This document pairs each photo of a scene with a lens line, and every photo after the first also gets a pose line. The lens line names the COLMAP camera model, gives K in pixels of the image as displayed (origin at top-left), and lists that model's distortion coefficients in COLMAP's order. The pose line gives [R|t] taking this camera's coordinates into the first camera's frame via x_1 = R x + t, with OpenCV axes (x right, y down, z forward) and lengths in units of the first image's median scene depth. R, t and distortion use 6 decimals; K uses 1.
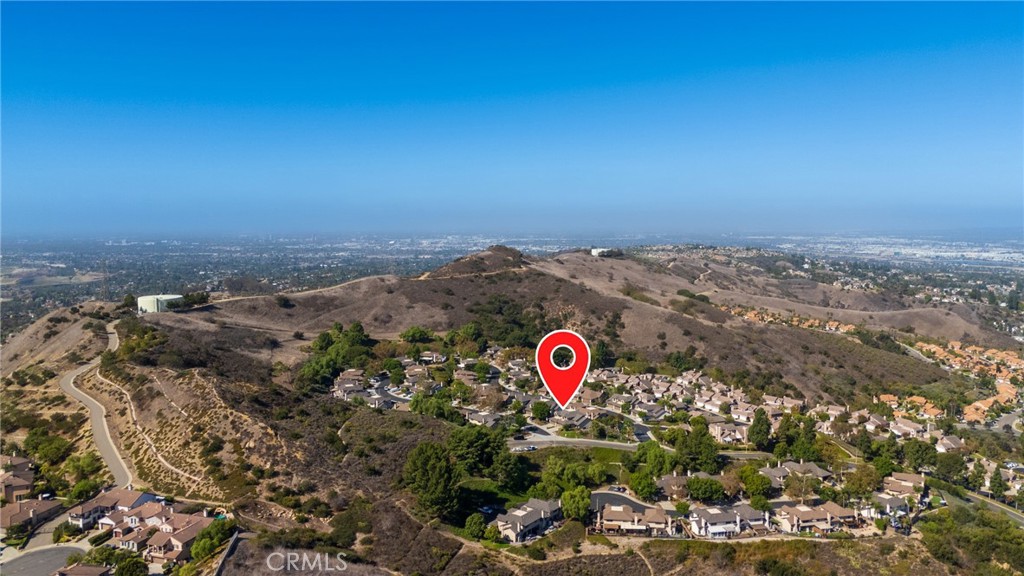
lens RADIAL K [[749.2, 0, 513.3], [0, 749.2, 286.7], [0, 0, 1]] dist [0.081112, -0.079634]
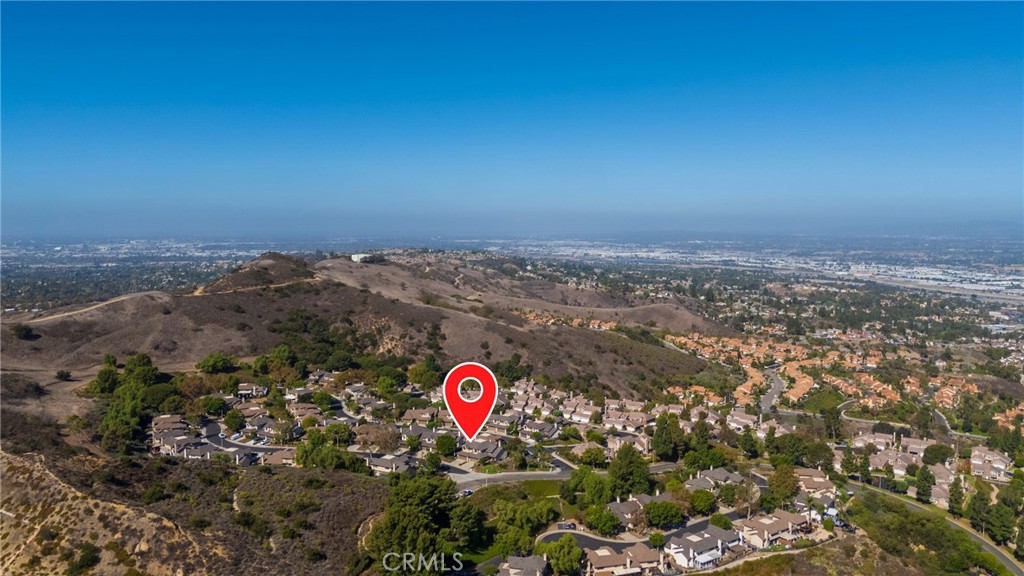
lens RADIAL K [[749.2, 0, 512.2], [0, 749.2, 285.9], [0, 0, 1]] dist [0.081112, -0.079634]
pose [[0.927430, -0.030165, 0.372778, -0.130355], [0.032291, 0.999478, 0.000541, -0.010739], [-0.372600, 0.011536, 0.927920, 0.097139]]
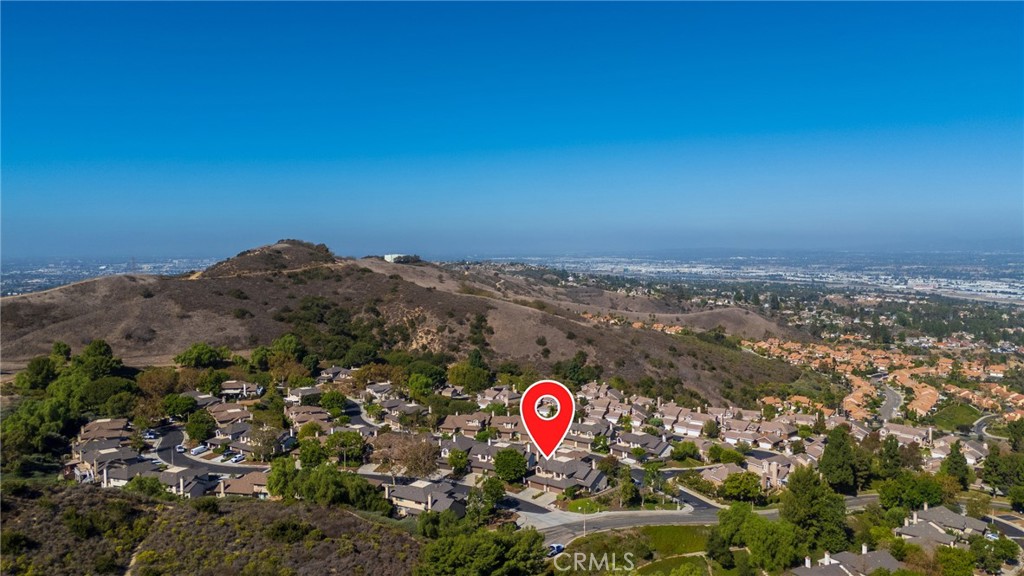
lens RADIAL K [[749.2, 0, 511.5], [0, 749.2, 287.2], [0, 0, 1]] dist [0.081112, -0.079634]
pose [[0.944304, -0.024000, 0.328198, -0.087473], [0.034185, 0.999095, -0.025298, 0.029087], [-0.327294, 0.035109, 0.944270, 0.287575]]
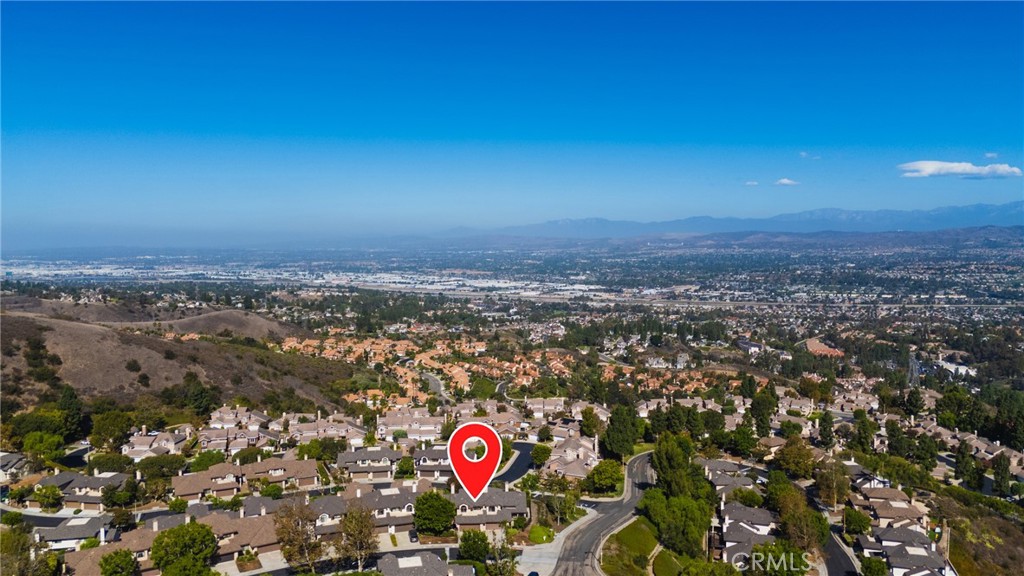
lens RADIAL K [[749.2, 0, 513.5], [0, 749.2, 293.8], [0, 0, 1]] dist [0.081112, -0.079634]
pose [[0.464936, -0.068830, 0.882665, -0.206678], [0.085102, 0.995831, 0.032828, 0.013552], [-0.881245, 0.059854, 0.468855, 0.450903]]
